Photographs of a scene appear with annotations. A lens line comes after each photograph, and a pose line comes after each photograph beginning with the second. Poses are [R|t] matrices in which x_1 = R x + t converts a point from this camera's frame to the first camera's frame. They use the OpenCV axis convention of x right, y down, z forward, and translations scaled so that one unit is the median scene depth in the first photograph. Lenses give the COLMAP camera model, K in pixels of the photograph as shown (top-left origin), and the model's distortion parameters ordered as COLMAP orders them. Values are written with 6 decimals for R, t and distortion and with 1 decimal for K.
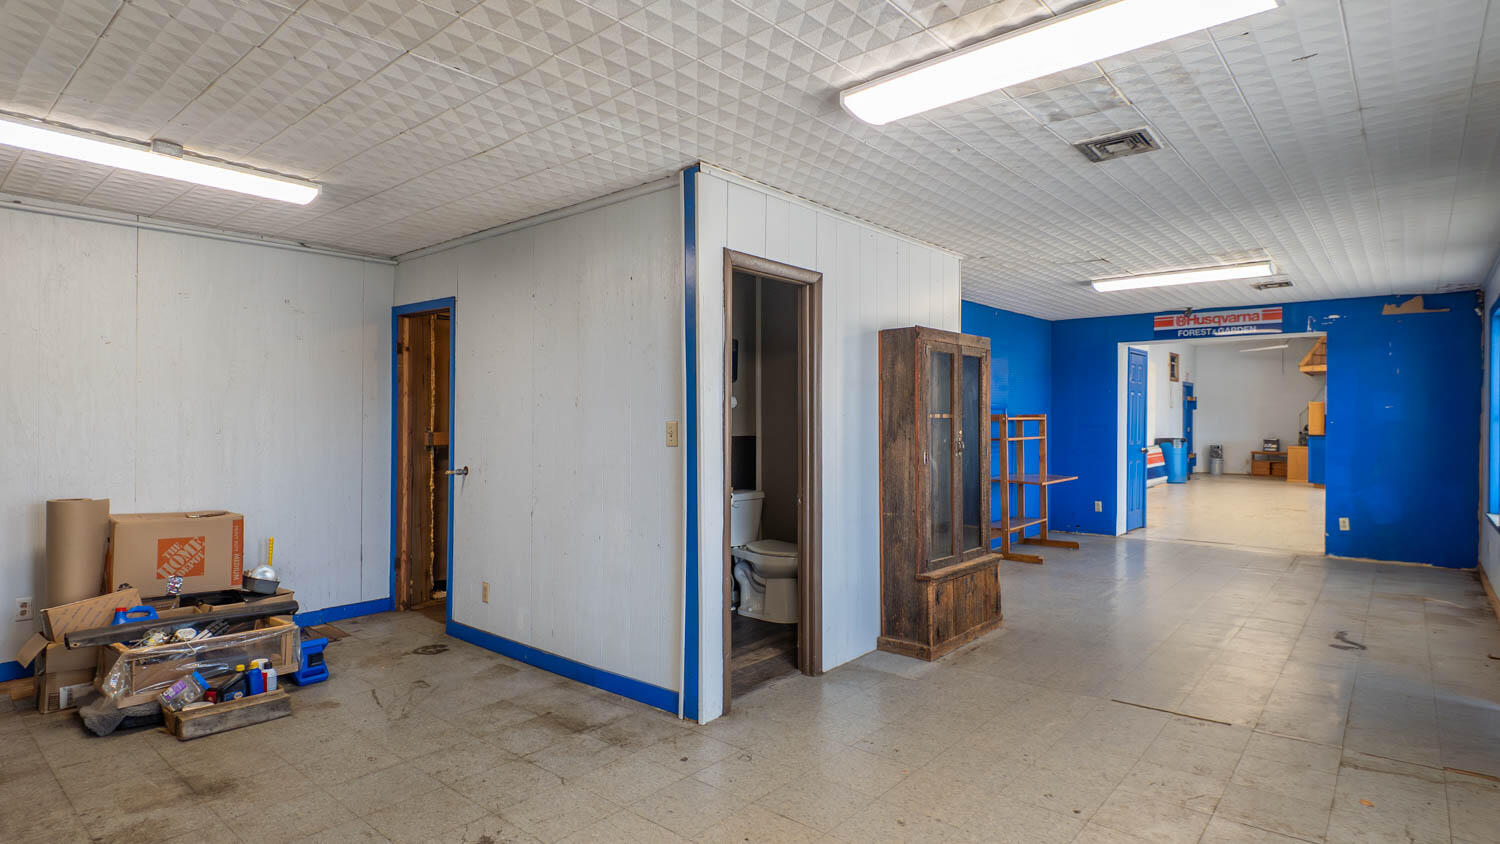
lens RADIAL K [[773.1, 0, 758.0], [0, 773.1, 411.6], [0, 0, 1]] dist [-0.003455, -0.012296]
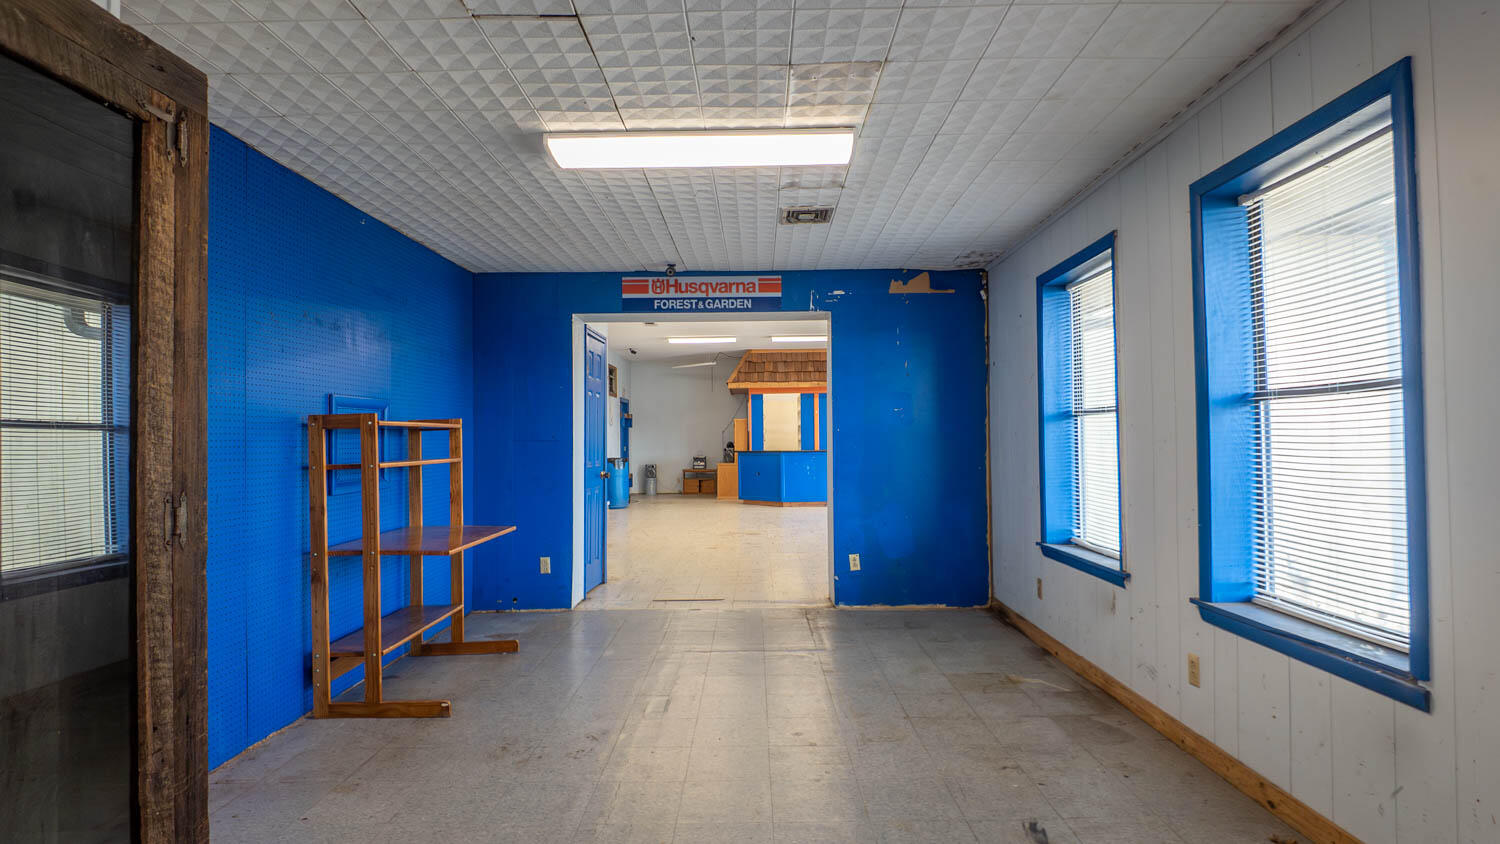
lens RADIAL K [[773.1, 0, 758.0], [0, 773.1, 421.9], [0, 0, 1]] dist [-0.003455, -0.012296]
pose [[0.762653, 0.005522, 0.646784, 0.166597], [0.006362, 0.999851, -0.016038, 0.016002], [-0.646777, 0.016346, 0.762504, 0.411456]]
